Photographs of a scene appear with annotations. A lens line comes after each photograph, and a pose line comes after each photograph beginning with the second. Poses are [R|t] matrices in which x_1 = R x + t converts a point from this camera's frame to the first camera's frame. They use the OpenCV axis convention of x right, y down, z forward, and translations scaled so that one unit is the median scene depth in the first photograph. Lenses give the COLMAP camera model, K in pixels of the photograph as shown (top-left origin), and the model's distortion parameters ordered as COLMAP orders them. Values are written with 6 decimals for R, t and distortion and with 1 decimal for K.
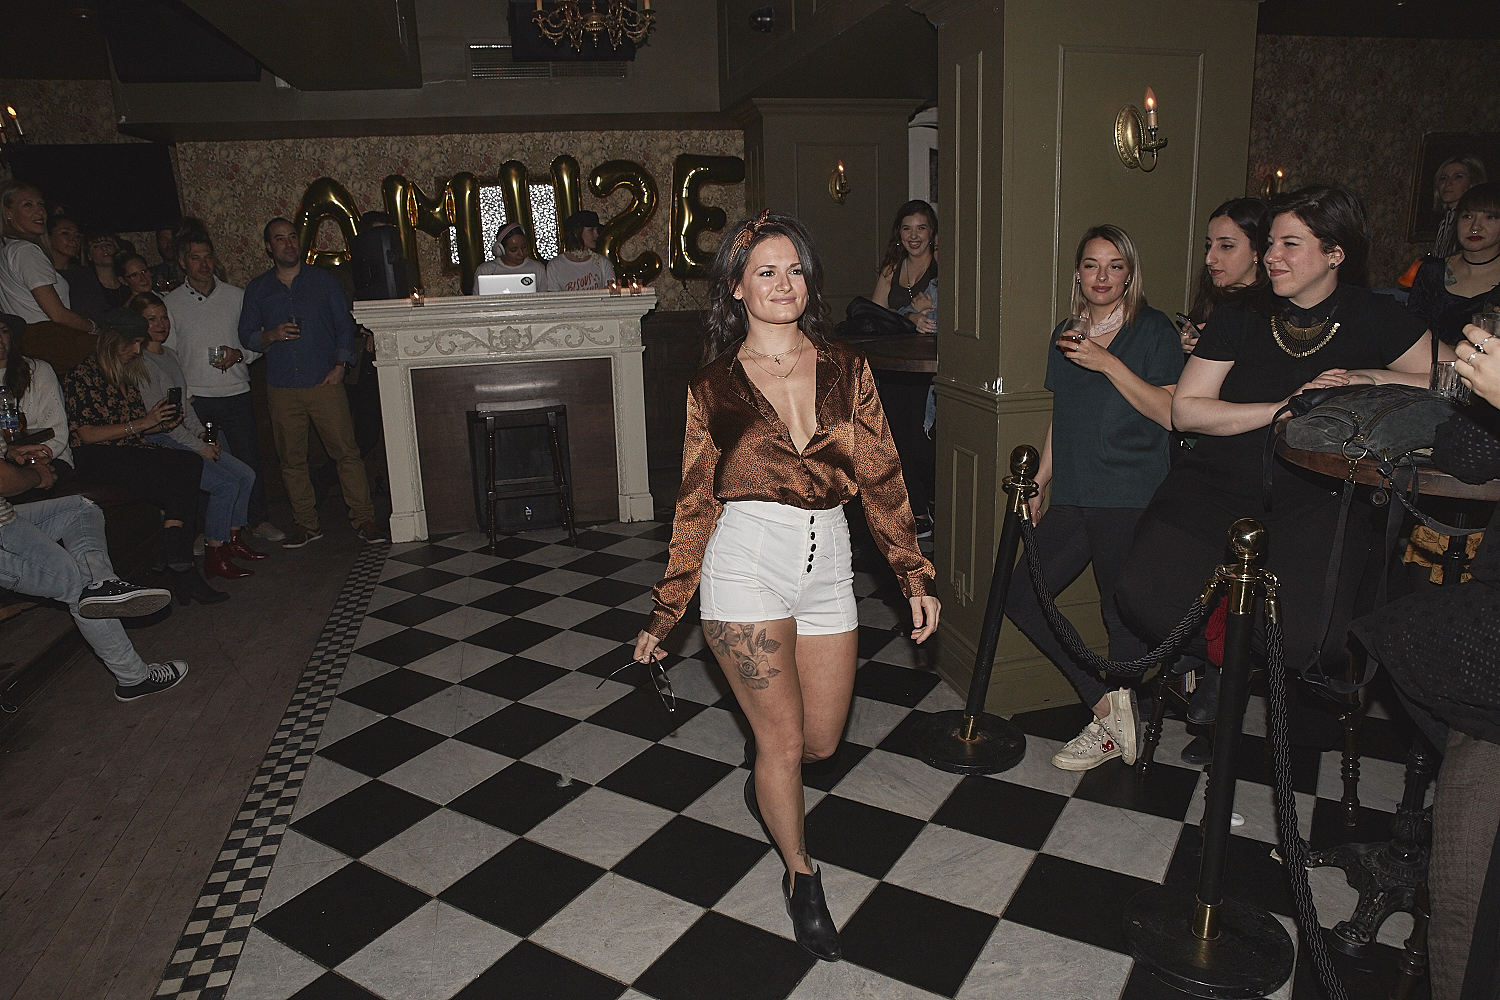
lens RADIAL K [[1020.4, 0, 727.0], [0, 1020.4, 489.6], [0, 0, 1]] dist [-0.096459, 0.058403]
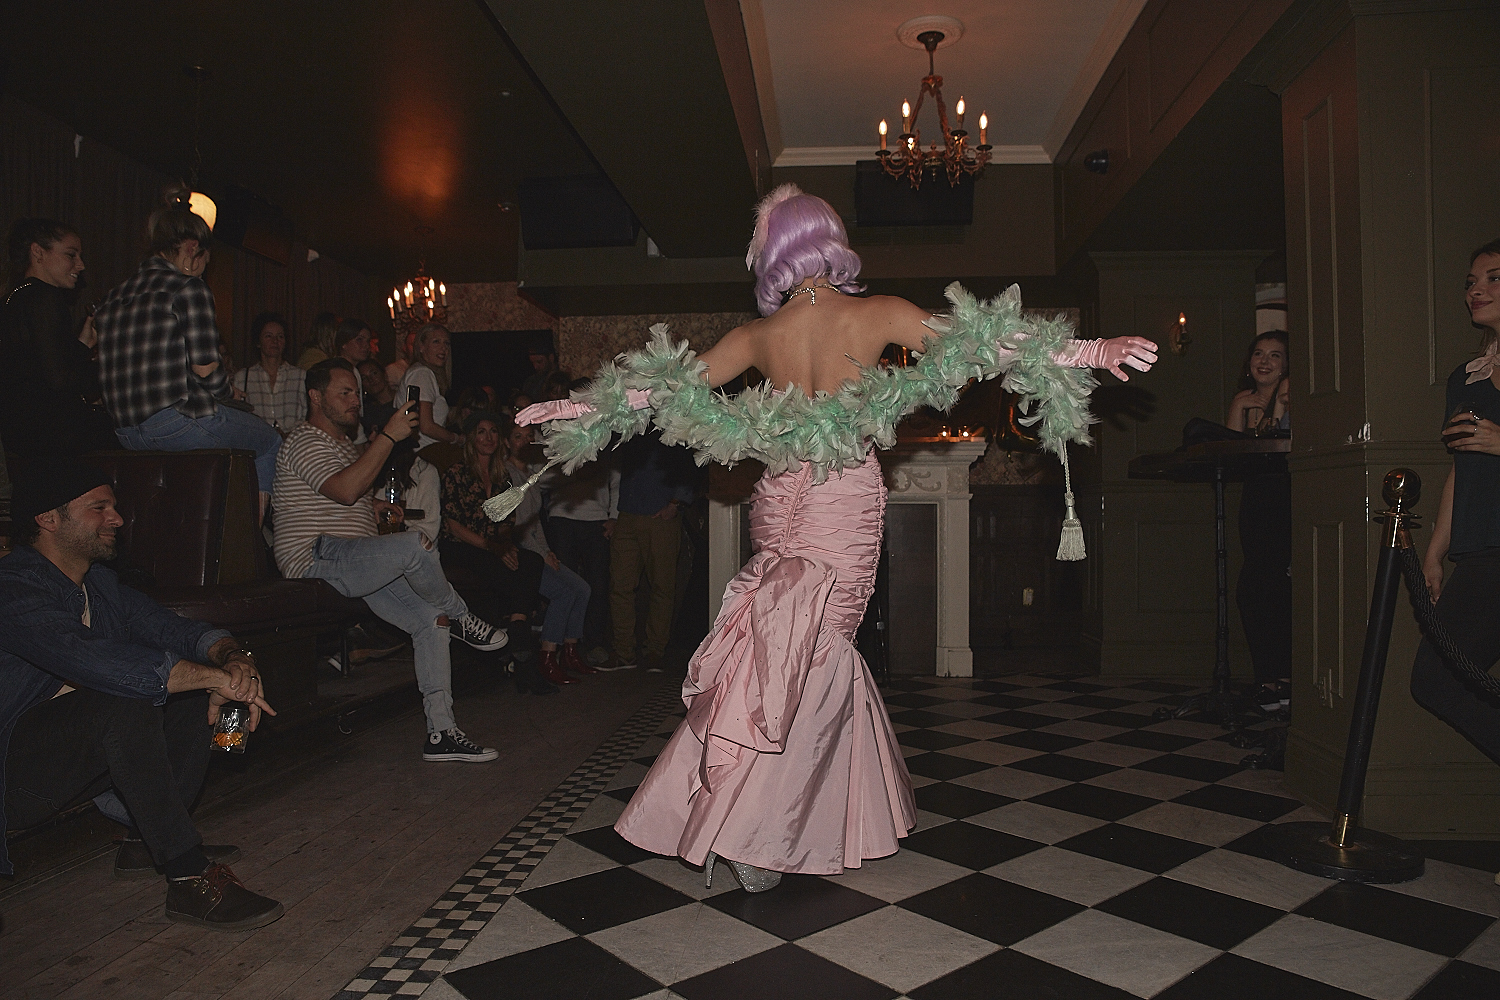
lens RADIAL K [[1020.4, 0, 746.0], [0, 1020.4, 503.2], [0, 0, 1]] dist [-0.096459, 0.058403]
pose [[0.953792, 0.027259, -0.299228, 0.008704], [-0.100115, 0.967800, -0.230954, 0.165308], [0.283297, 0.250240, 0.925809, 0.043377]]
